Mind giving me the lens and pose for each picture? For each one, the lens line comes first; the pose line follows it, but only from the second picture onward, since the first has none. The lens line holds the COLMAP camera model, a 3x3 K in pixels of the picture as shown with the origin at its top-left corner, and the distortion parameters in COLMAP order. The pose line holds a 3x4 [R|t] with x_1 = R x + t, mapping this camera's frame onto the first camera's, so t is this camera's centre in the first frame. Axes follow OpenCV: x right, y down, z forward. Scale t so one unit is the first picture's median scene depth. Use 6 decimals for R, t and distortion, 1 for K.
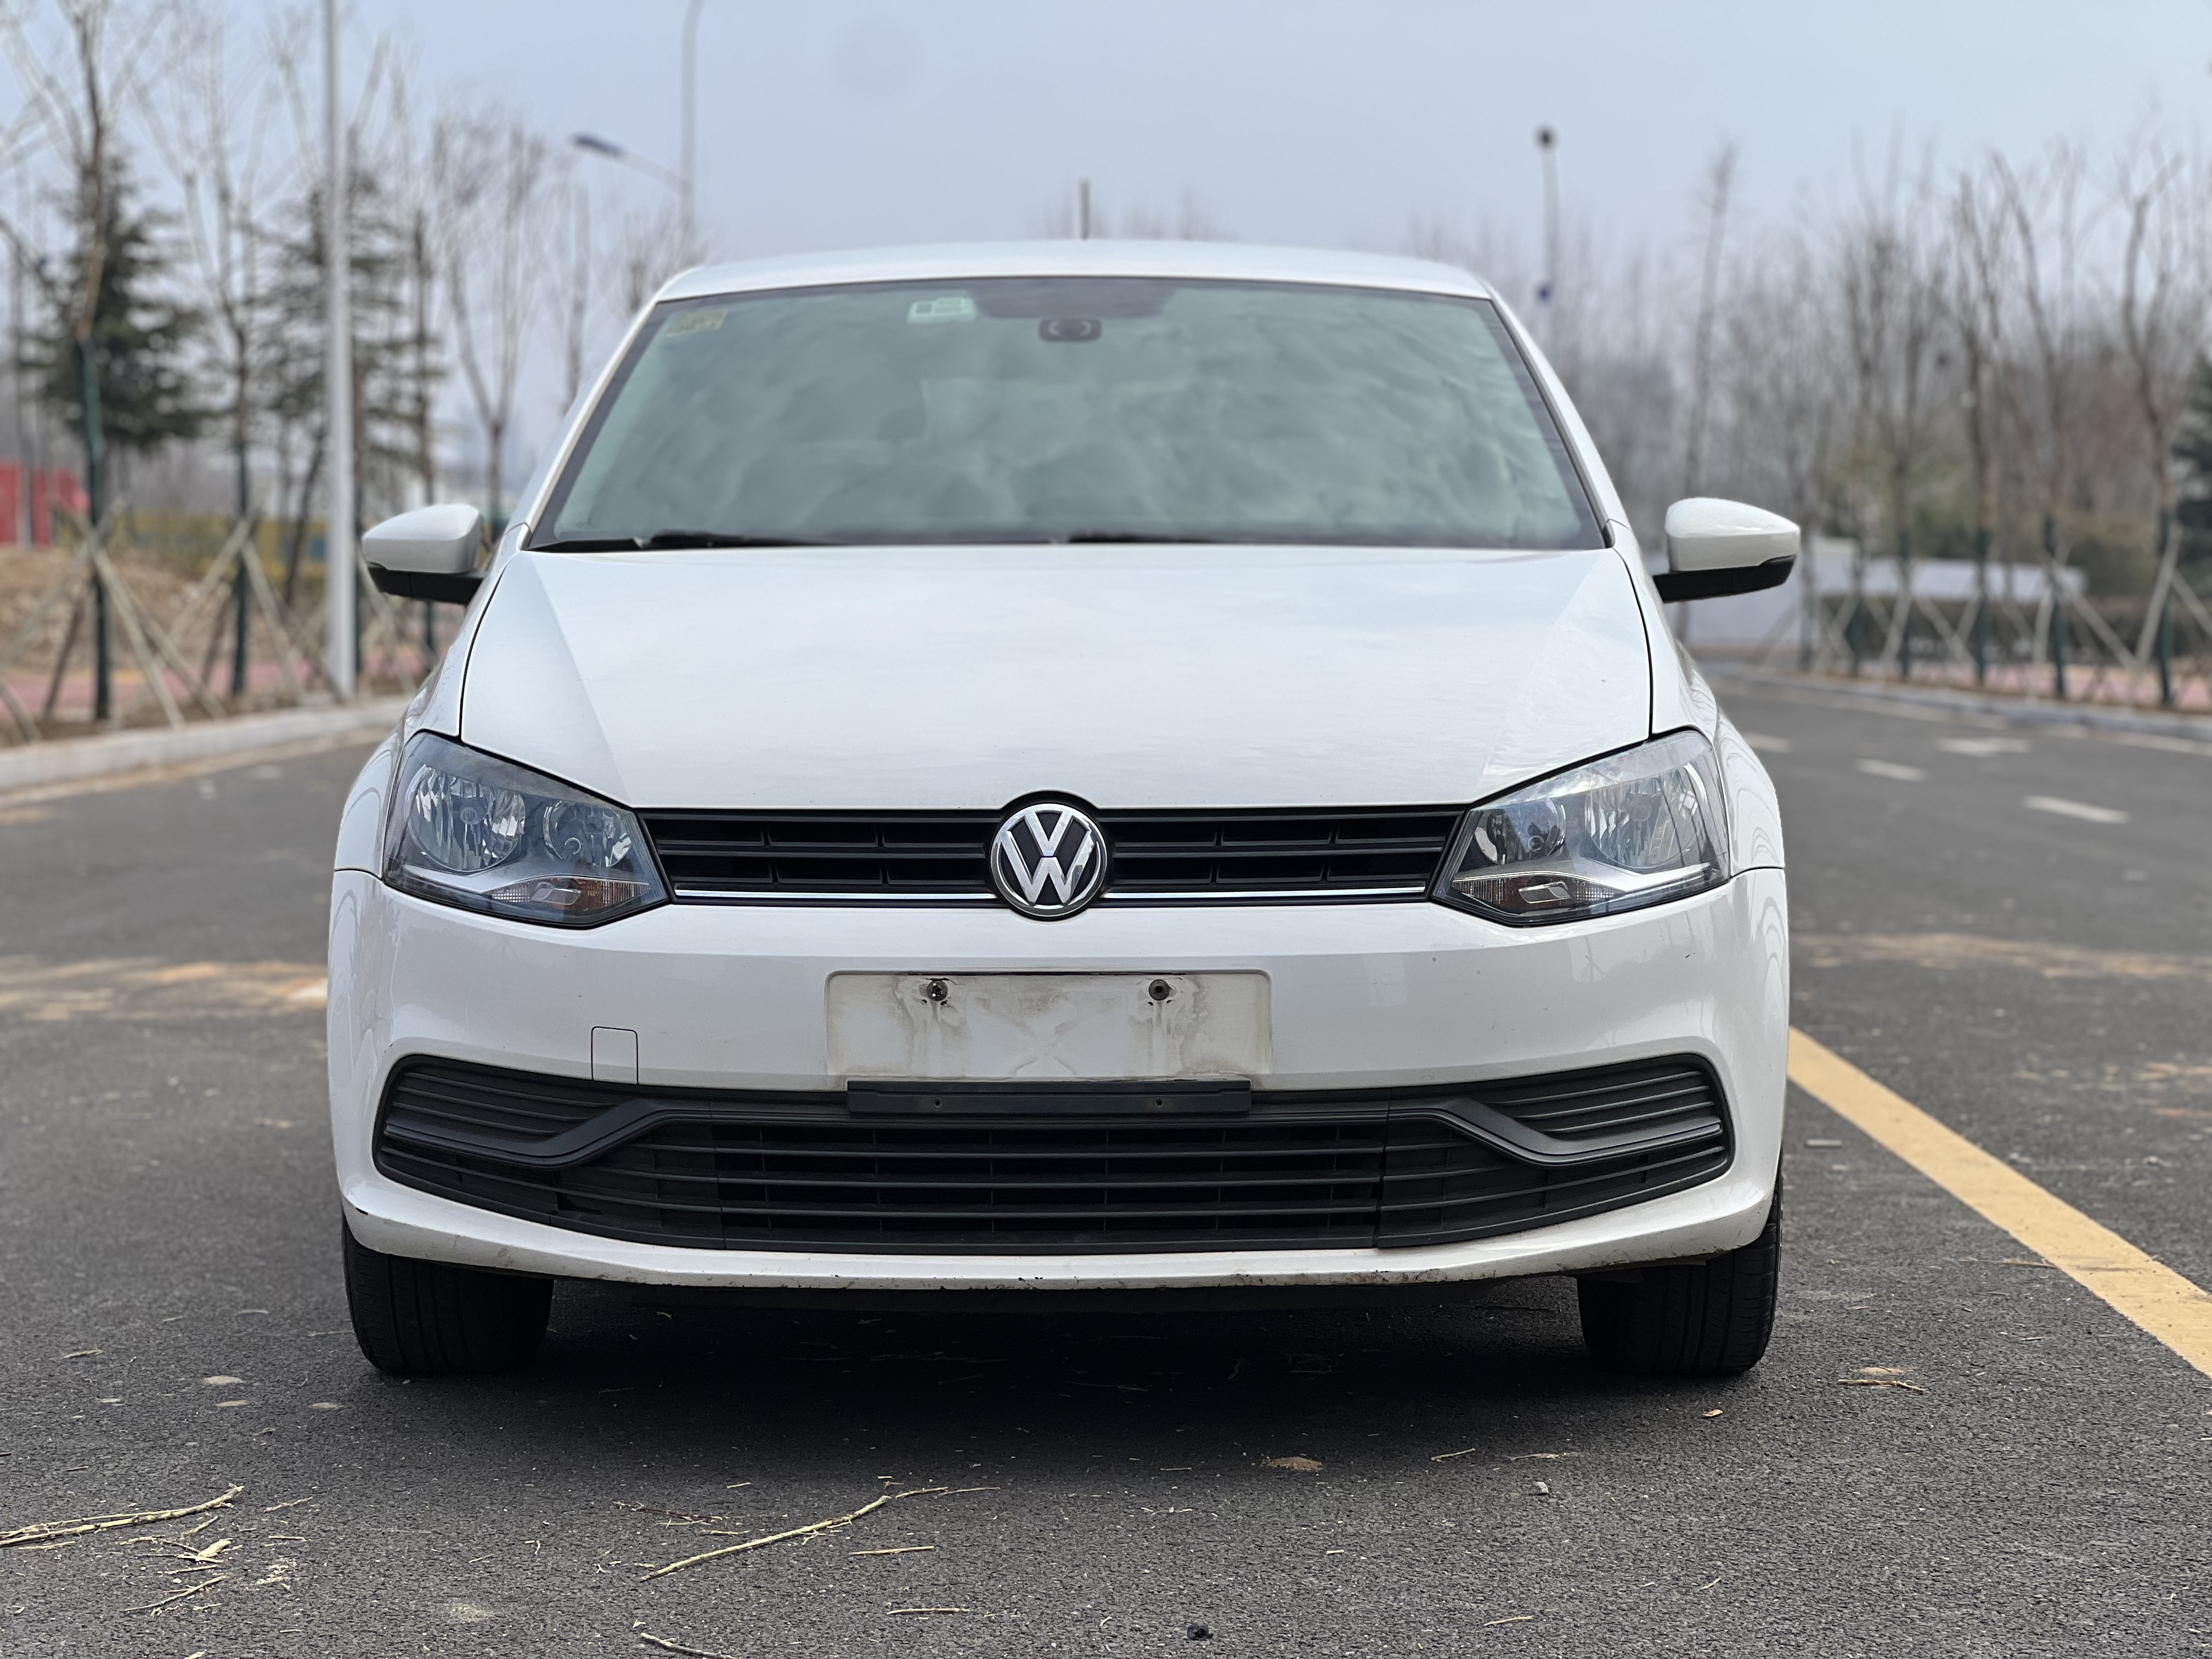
lens RADIAL K [[4943.3, 0, 1060.7], [0, 4943.3, 727.1], [0, 0, 1]] dist [-0.510385, 13.117035]
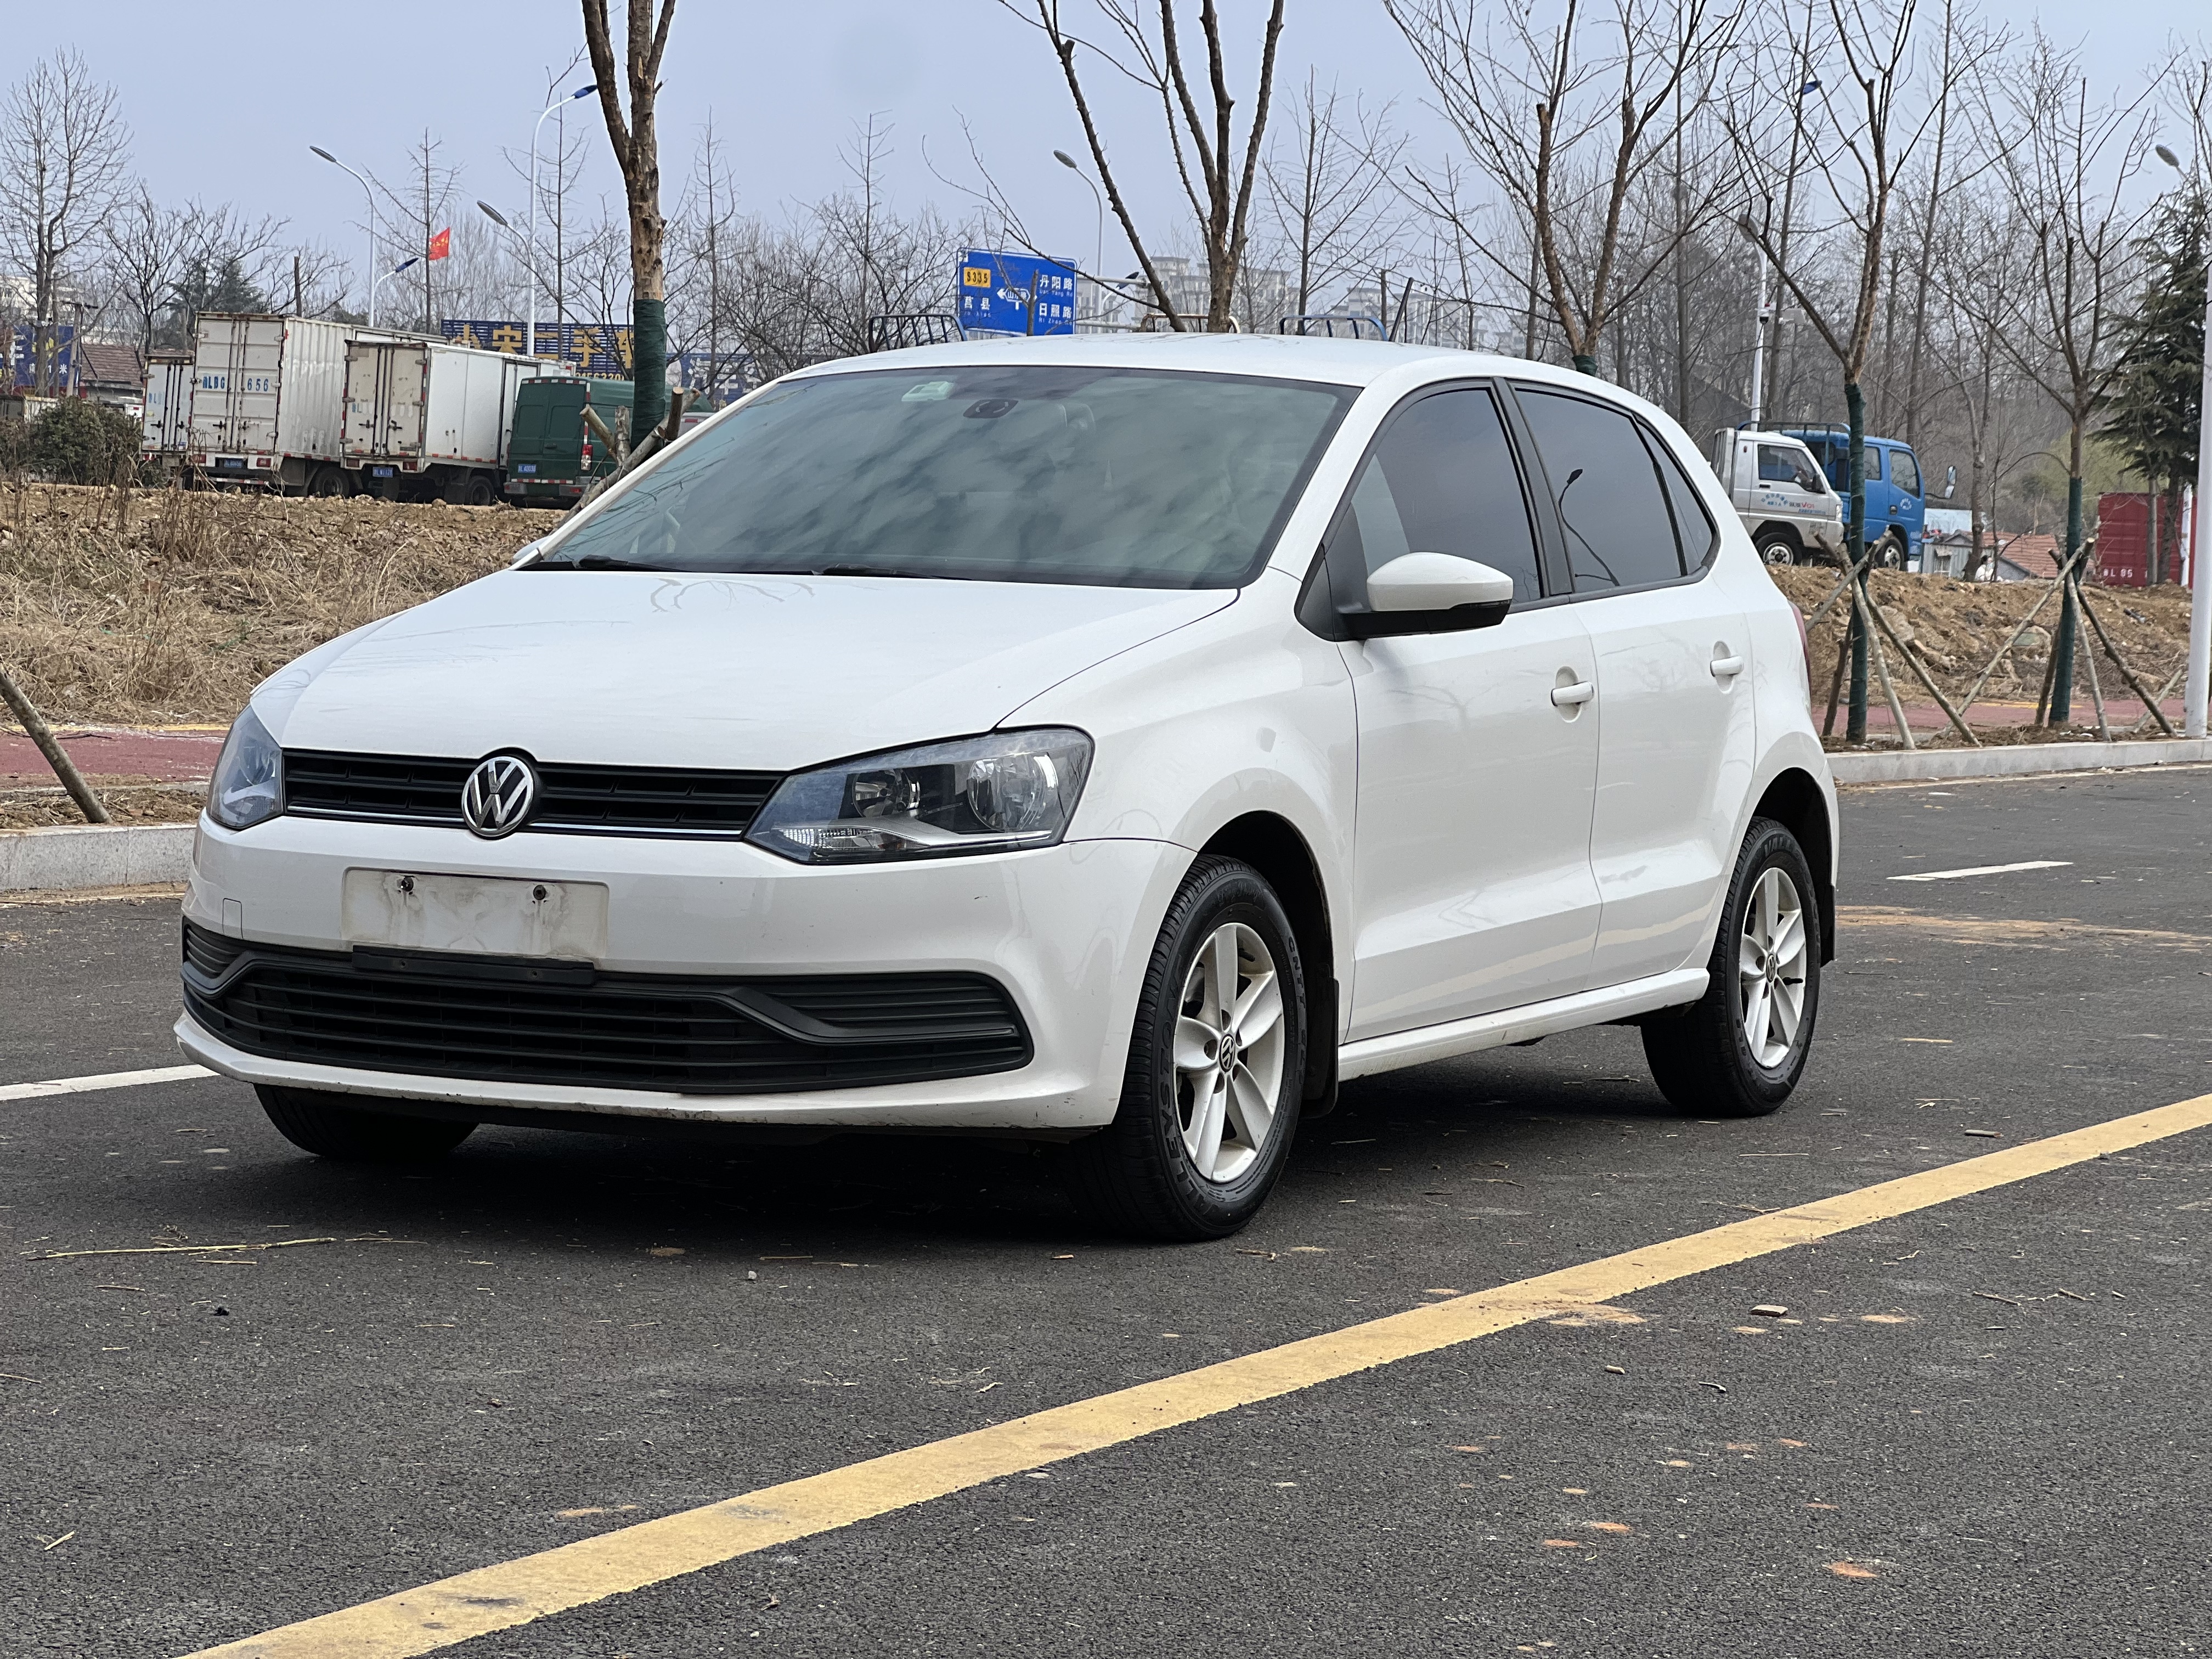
lens RADIAL K [[4943.3, 0, 1060.7], [0, 4943.3, 727.1], [0, 0, 1]] dist [-0.510385, 13.117035]
pose [[0.898831, 0.041906, -0.436287, 0.743771], [-0.044885, 0.998986, 0.003482, -0.004530], [0.435991, 0.016453, 0.899801, -0.179162]]
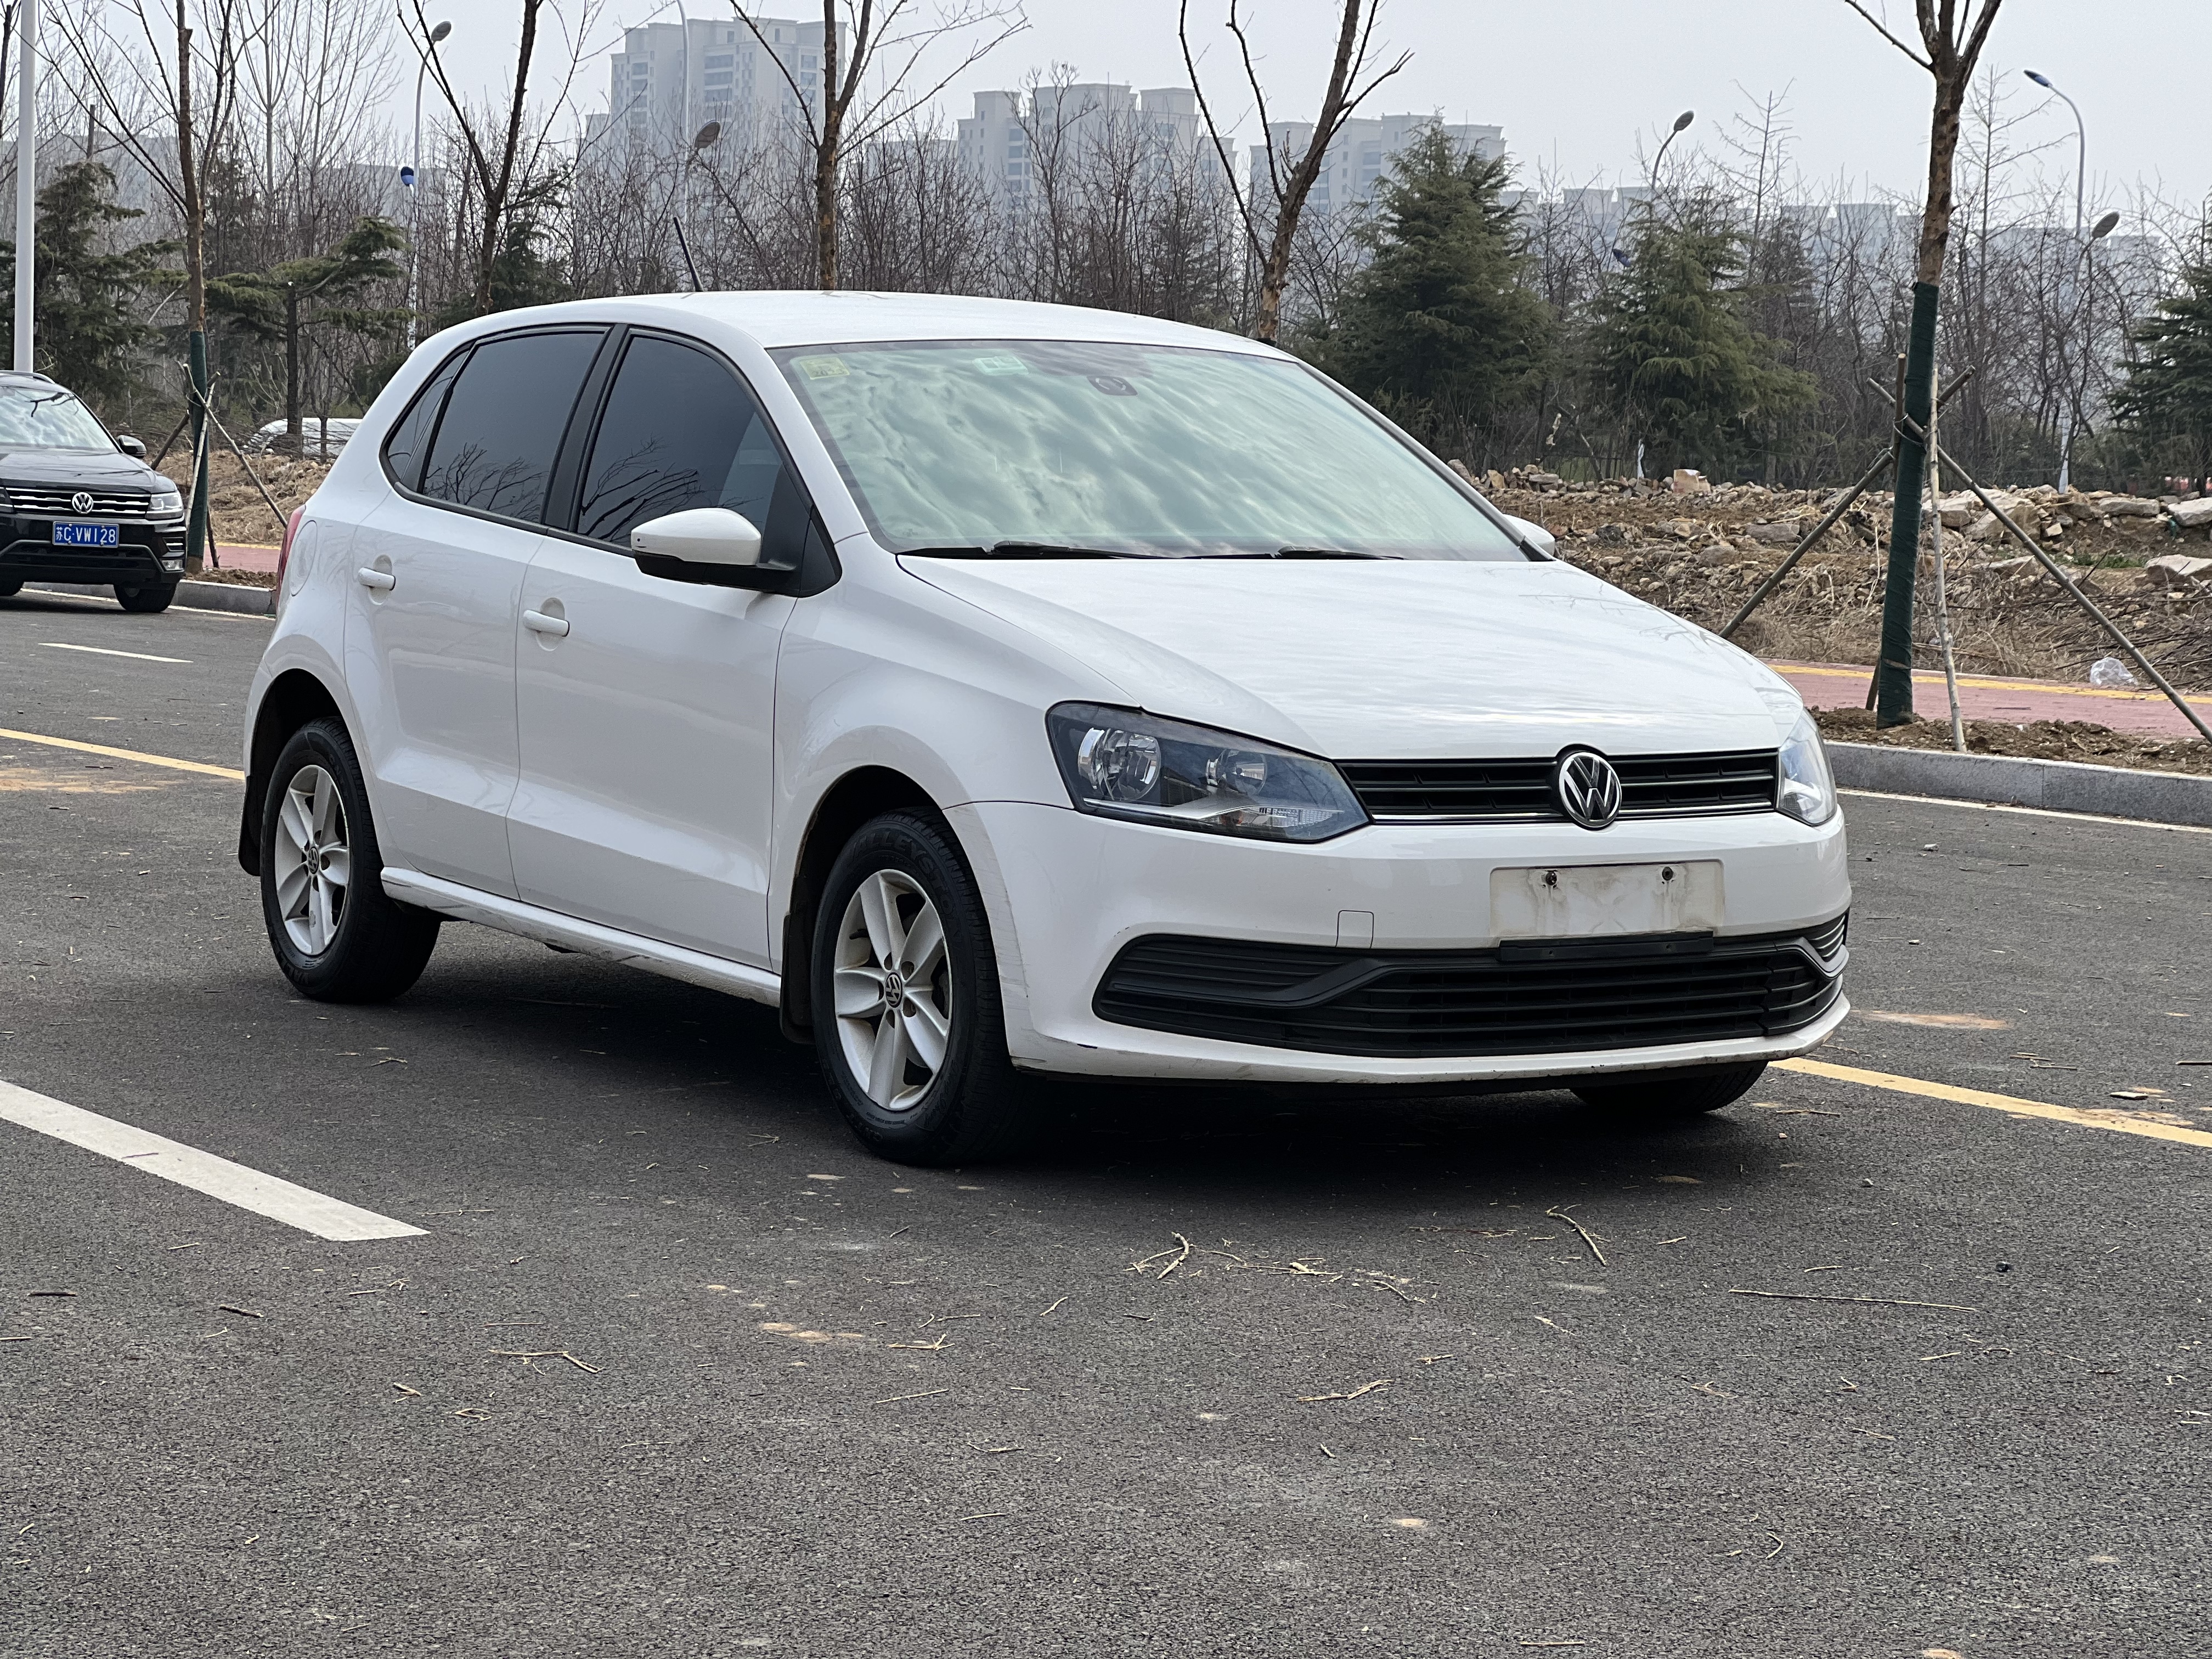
lens RADIAL K [[4943.3, 0, 1060.7], [0, 4943.3, 727.1], [0, 0, 1]] dist [-0.510385, 13.117035]
pose [[0.845862, -0.012979, 0.533243, -0.943769], [-0.009128, 0.999205, 0.038800, -0.049395], [-0.533323, -0.037687, 0.845072, -0.189002]]
